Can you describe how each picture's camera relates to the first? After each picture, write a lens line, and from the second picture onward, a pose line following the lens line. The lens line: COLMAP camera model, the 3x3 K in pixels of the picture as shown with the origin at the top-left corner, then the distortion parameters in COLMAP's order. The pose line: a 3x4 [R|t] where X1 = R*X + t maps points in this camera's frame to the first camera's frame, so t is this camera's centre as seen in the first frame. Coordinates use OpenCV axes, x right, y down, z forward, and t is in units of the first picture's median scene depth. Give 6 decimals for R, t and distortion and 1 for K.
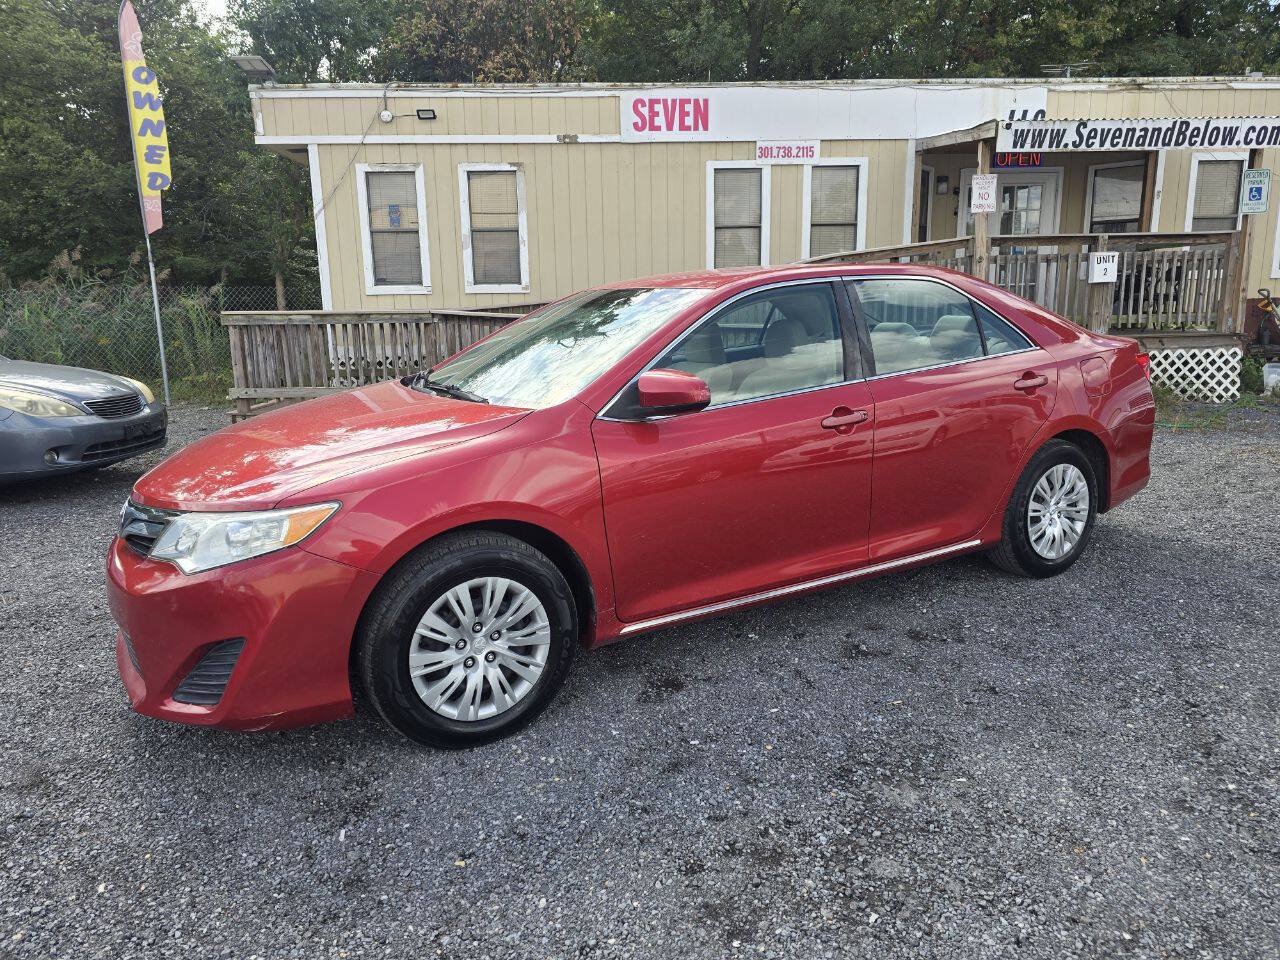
lens RADIAL K [[857.5, 0, 639.9], [0, 857.5, 478.8], [0, 0, 1]] dist [0.053745, -0.048003]
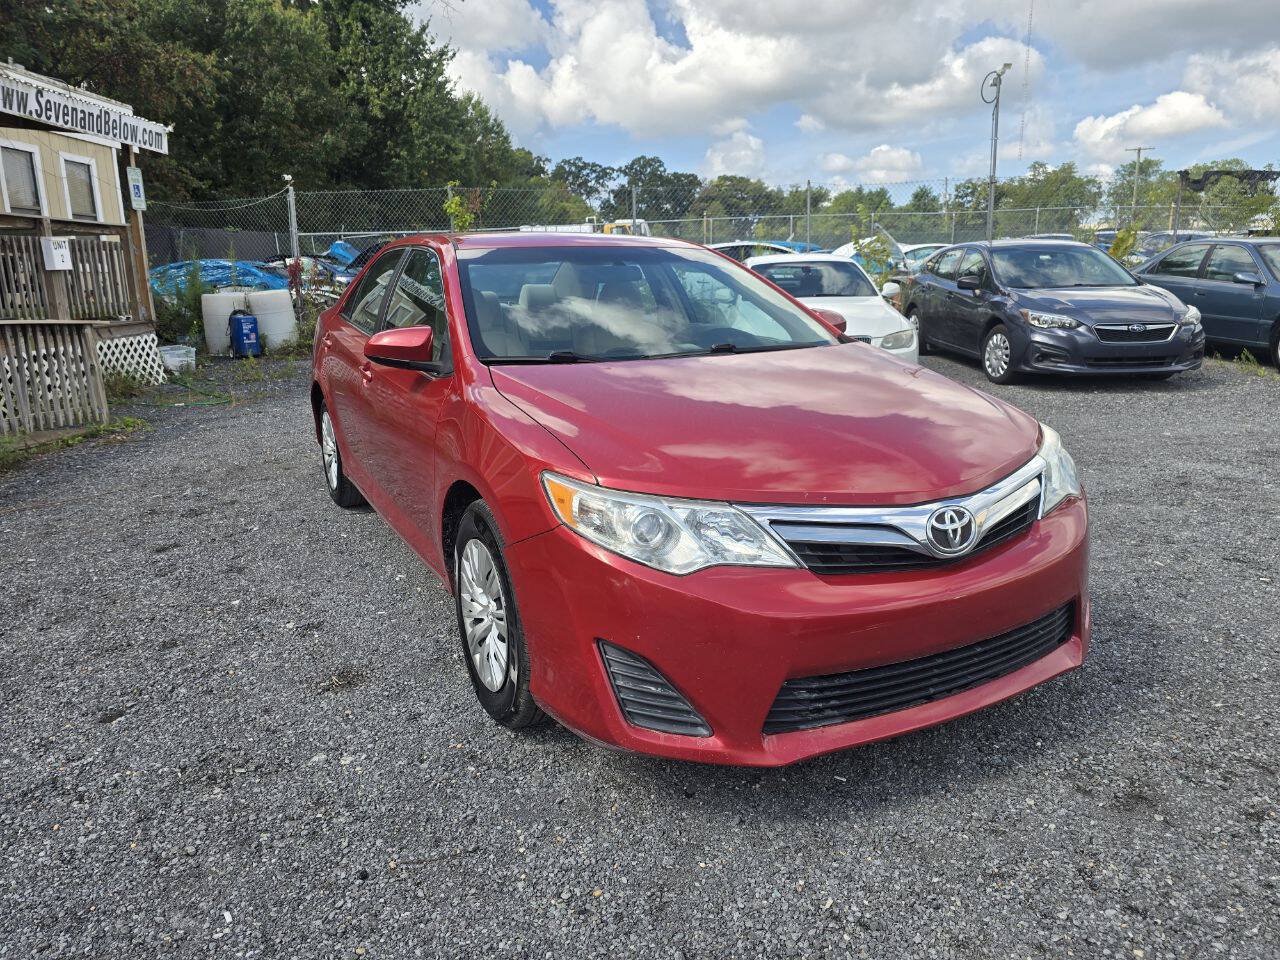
lens RADIAL K [[857.5, 0, 668.9], [0, 857.5, 468.3], [0, 0, 1]] dist [0.053745, -0.048003]
pose [[0.015309, -0.202895, 0.979081, -0.359621], [0.223904, 0.955025, 0.194409, -0.054824], [-0.974491, 0.216244, 0.060049, 0.327485]]
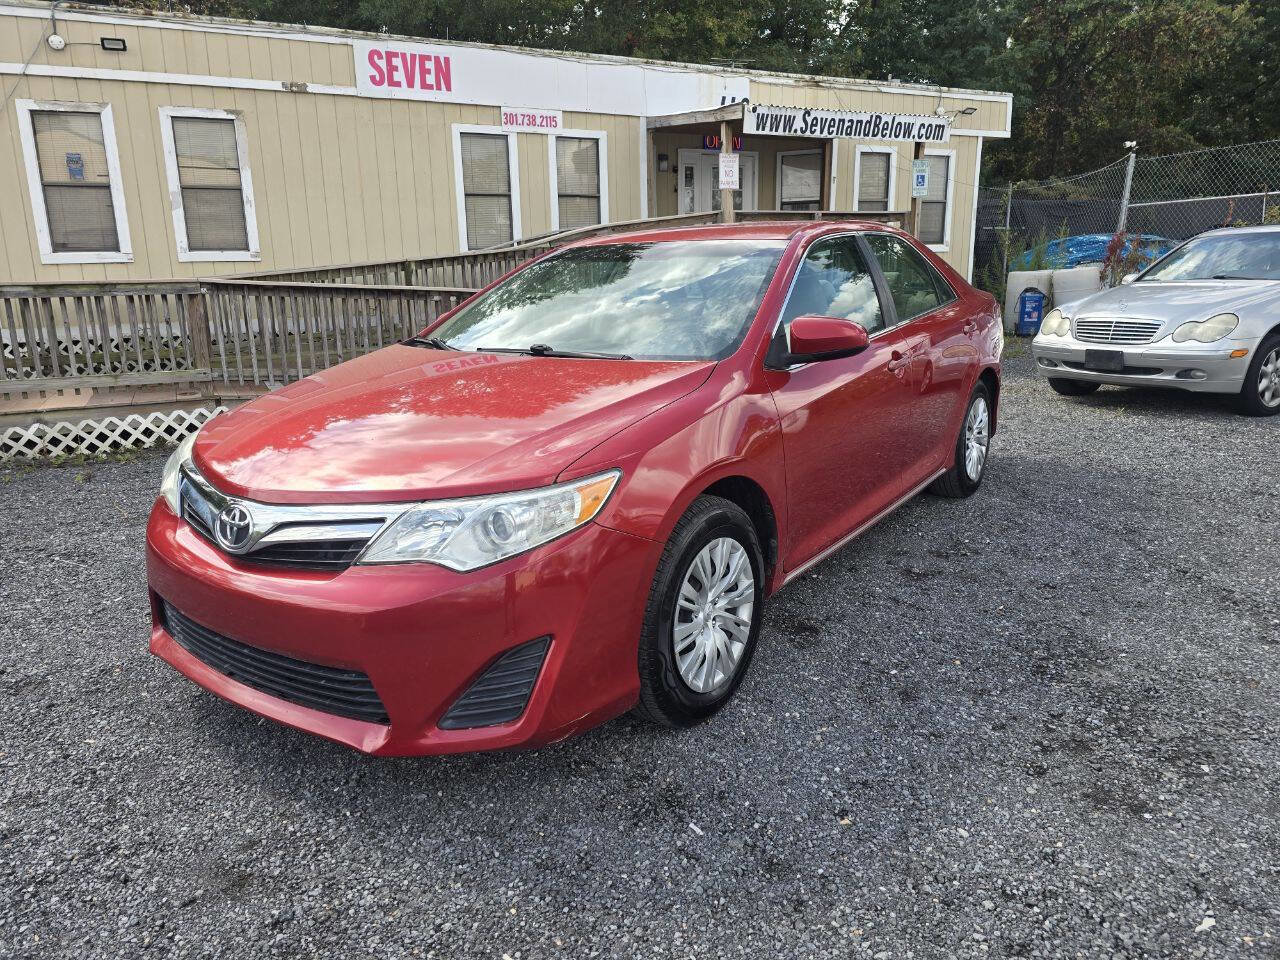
lens RADIAL K [[857.5, 0, 631.4], [0, 857.5, 475.2], [0, 0, 1]] dist [0.053745, -0.048003]
pose [[0.914929, -0.096295, 0.391960, -0.156274], [0.088402, 0.995353, 0.038182, 0.000283], [-0.393816, -0.000283, 0.919189, 0.042026]]
